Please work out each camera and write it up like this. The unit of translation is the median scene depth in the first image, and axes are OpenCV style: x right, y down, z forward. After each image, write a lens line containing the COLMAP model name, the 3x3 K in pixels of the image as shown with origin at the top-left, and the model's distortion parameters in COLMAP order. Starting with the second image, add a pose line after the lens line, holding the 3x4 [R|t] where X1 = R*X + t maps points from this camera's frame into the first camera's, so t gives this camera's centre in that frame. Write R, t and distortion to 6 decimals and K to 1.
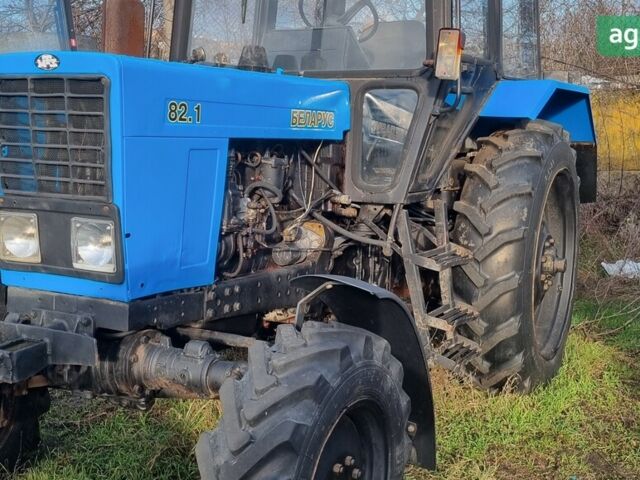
lens RADIAL K [[861.6, 0, 320.0], [0, 861.6, 240.0], [0, 0, 1]] dist [0.020935, 0.087374]
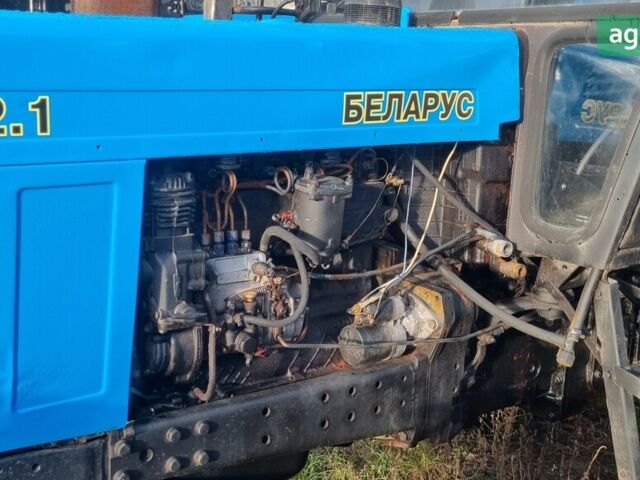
lens RADIAL K [[861.6, 0, 320.0], [0, 861.6, 240.0], [0, 0, 1]] dist [0.020935, 0.087374]
pose [[0.895844, 0.091399, -0.434868, 0.170701], [-0.056736, 0.994135, 0.092066, -0.099943], [0.440732, -0.057804, 0.895776, 0.475682]]
